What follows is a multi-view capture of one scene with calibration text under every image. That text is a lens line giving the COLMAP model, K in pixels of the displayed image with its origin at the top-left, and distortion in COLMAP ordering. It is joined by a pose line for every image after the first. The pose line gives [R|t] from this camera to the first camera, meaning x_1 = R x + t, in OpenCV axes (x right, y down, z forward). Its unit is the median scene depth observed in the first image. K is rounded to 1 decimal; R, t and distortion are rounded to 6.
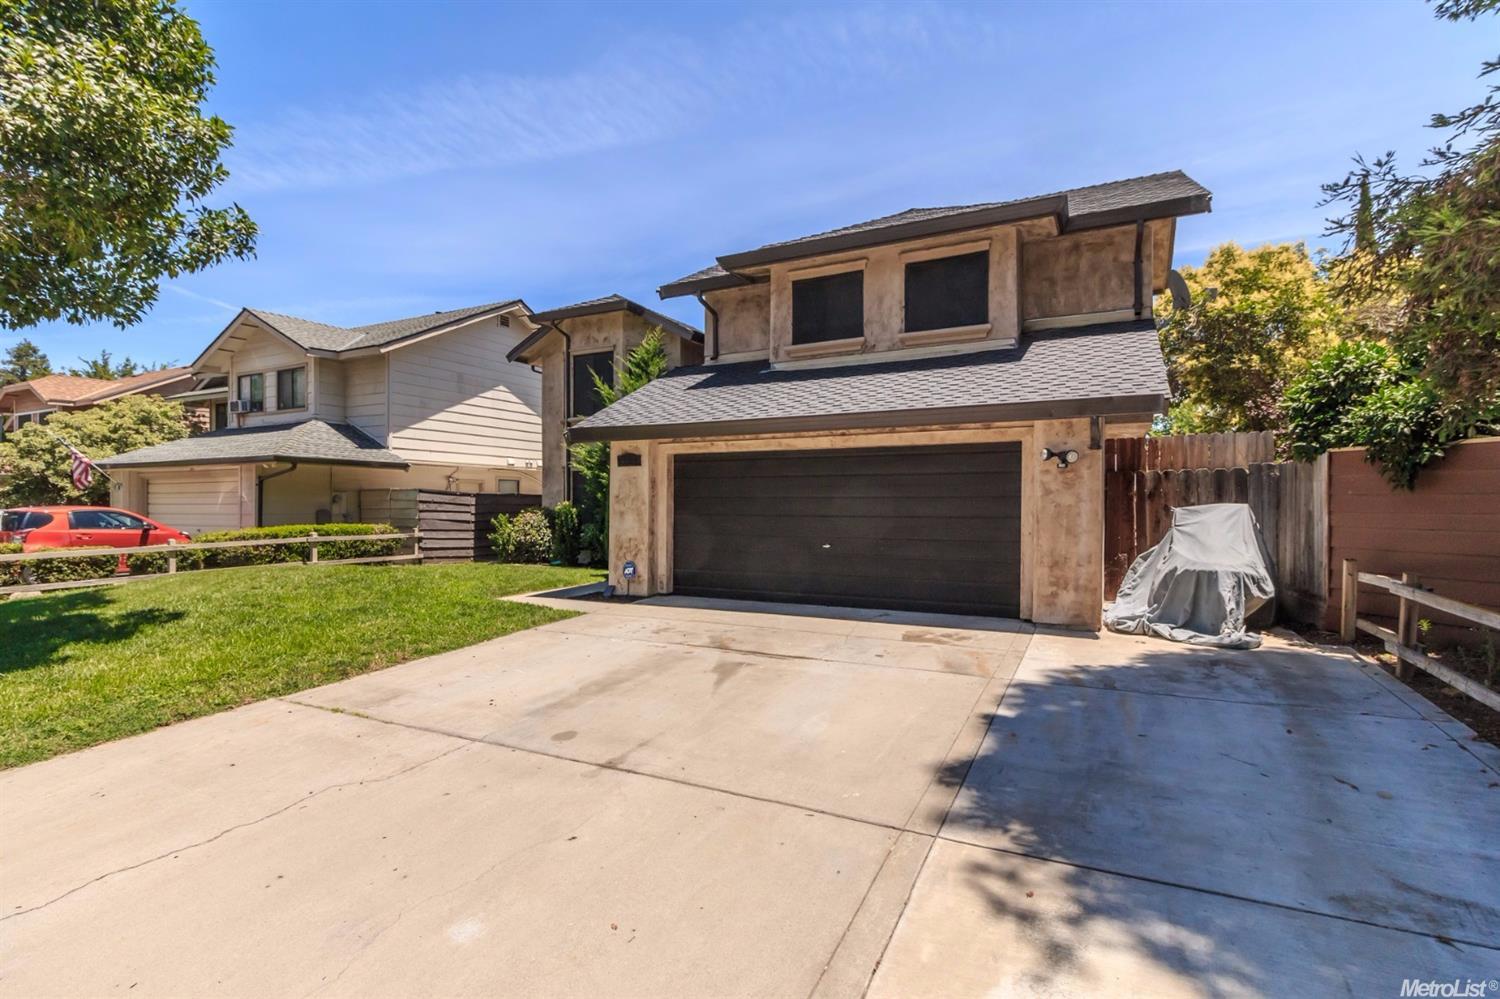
lens RADIAL K [[703.8, 0, 745.5], [0, 703.8, 500.0], [0, 0, 1]] dist [0.000023, -0.000054]
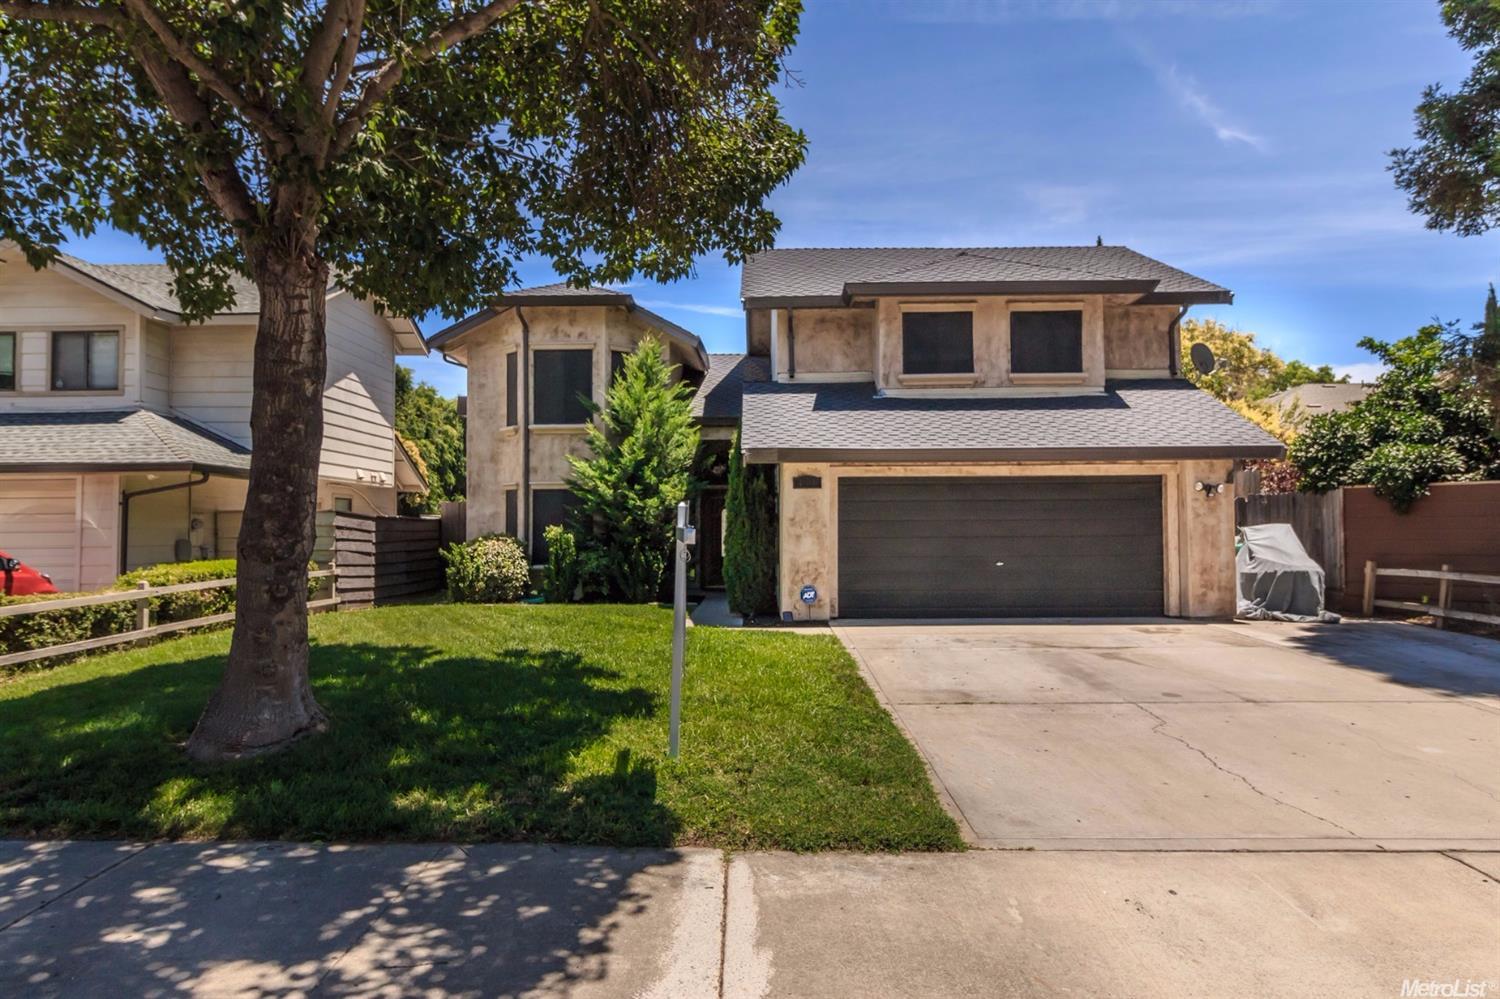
lens RADIAL K [[905.8, 0, 755.9], [0, 905.8, 483.6], [0, 0, 1]] dist [0.000717, 0.001144]
pose [[0.894208, 0.016630, 0.447343, -0.759249], [0.003992, 0.998974, -0.045118, 0.001750], [-0.447635, 0.042131, 0.893224, -0.095455]]
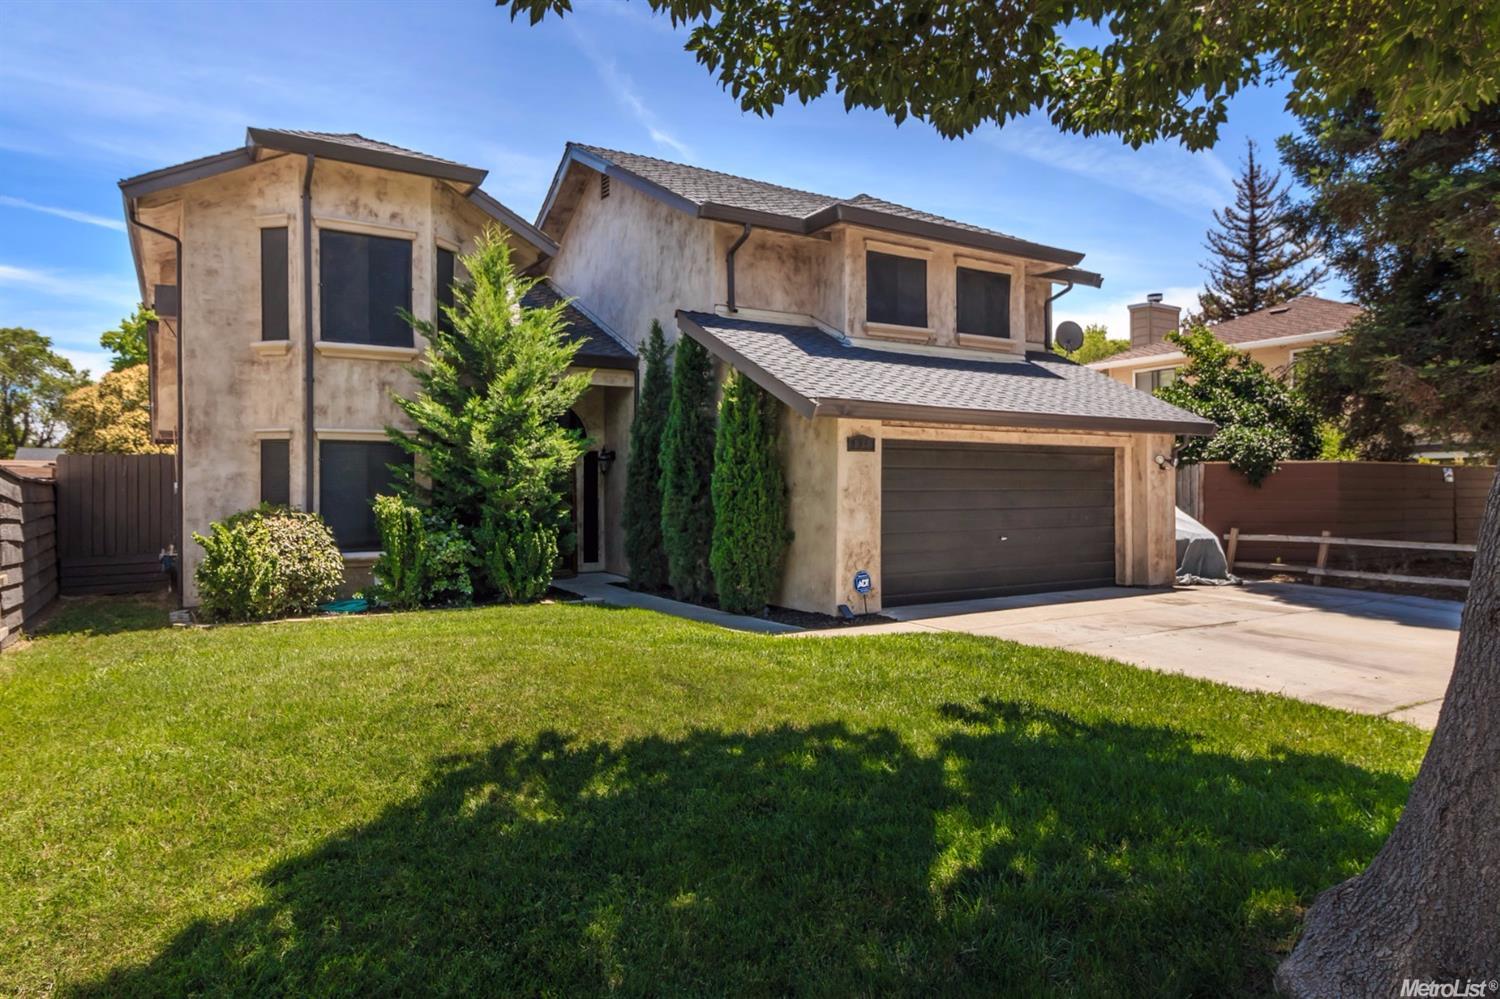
lens RADIAL K [[905.8, 0, 755.9], [0, 905.8, 483.6], [0, 0, 1]] dist [0.000717, 0.001144]
pose [[0.516462, 0.005171, 0.856294, -1.048390], [-0.001620, 0.999986, -0.005062, -0.006254], [-0.856308, 0.001227, 0.516463, 0.547777]]
